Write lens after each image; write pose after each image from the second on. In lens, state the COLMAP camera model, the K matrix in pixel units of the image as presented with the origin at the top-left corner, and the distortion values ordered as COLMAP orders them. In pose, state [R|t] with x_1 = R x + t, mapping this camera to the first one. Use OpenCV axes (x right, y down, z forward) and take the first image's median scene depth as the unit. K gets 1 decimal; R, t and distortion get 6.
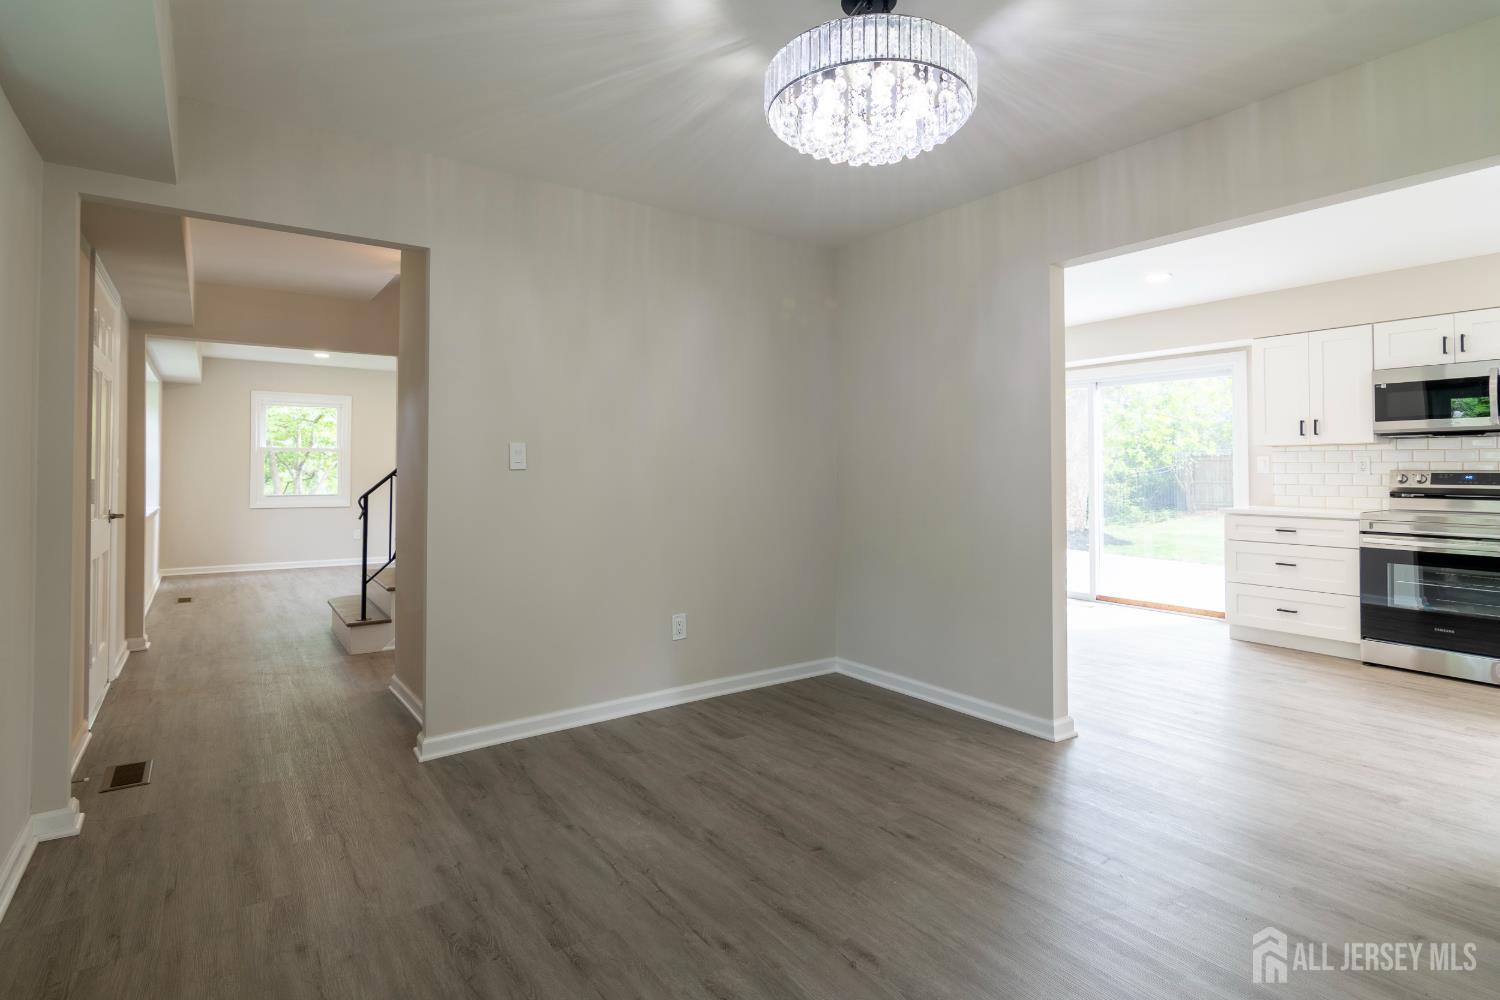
lens RADIAL K [[731.9, 0, 761.1], [0, 731.9, 456.8], [0, 0, 1]] dist [-0.003486, 0.002387]
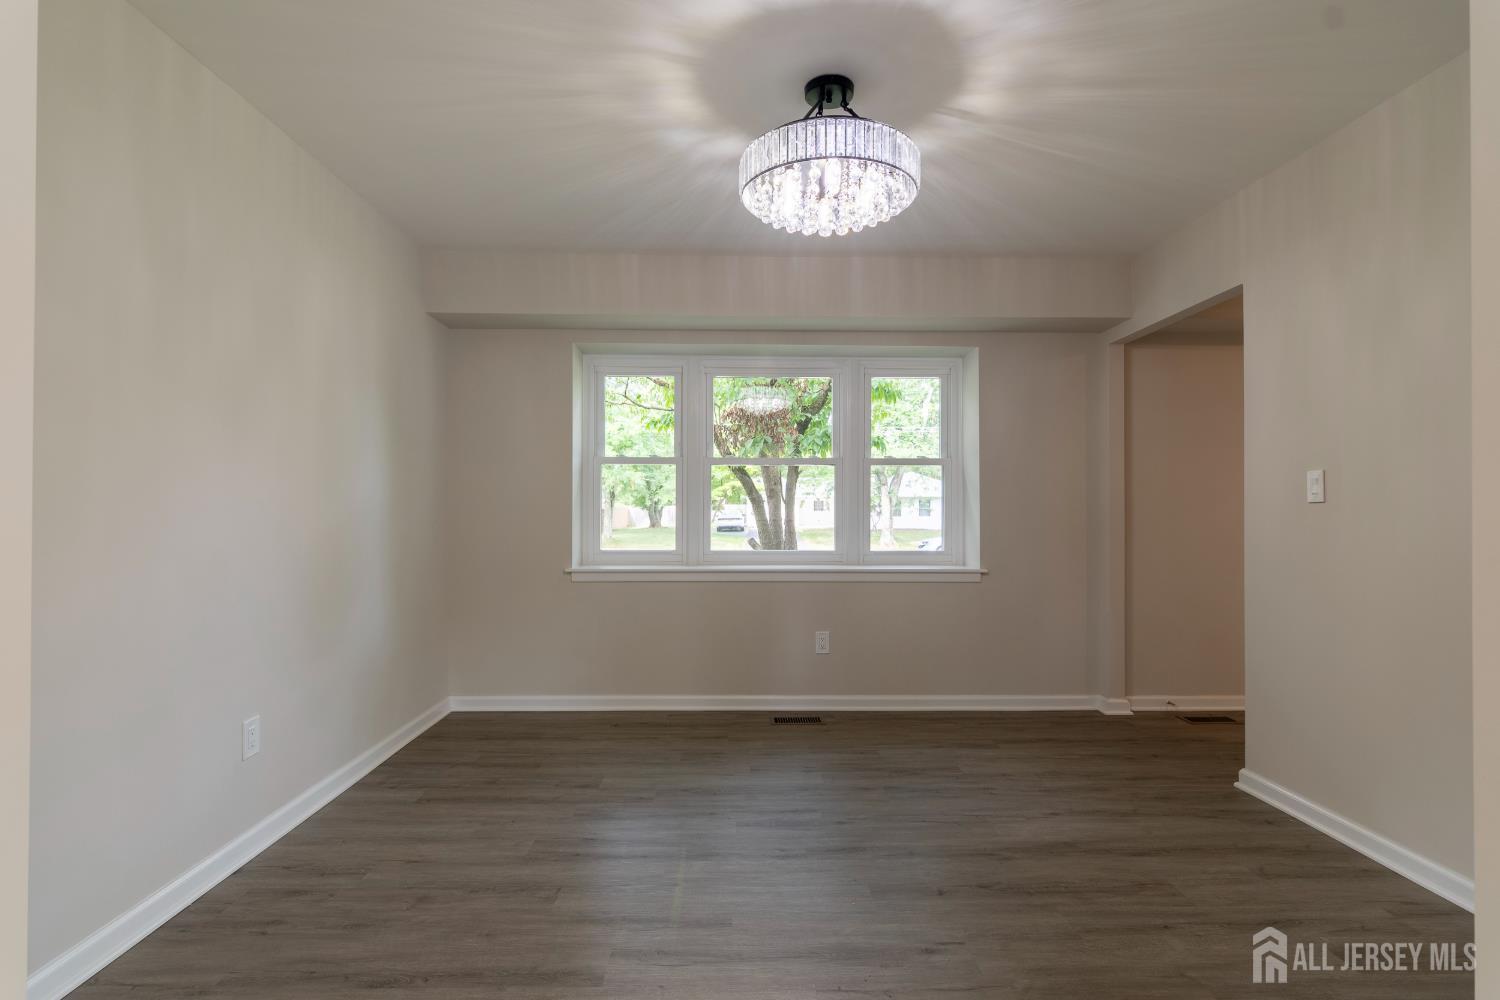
lens RADIAL K [[731.9, 0, 752.5], [0, 731.9, 505.5], [0, 0, 1]] dist [-0.003486, 0.002387]
pose [[-0.560814, -0.006871, -0.827913, 0.886317], [0.011705, 0.999800, -0.016226, 0.033507], [0.827859, -0.018790, -0.560622, 1.170575]]
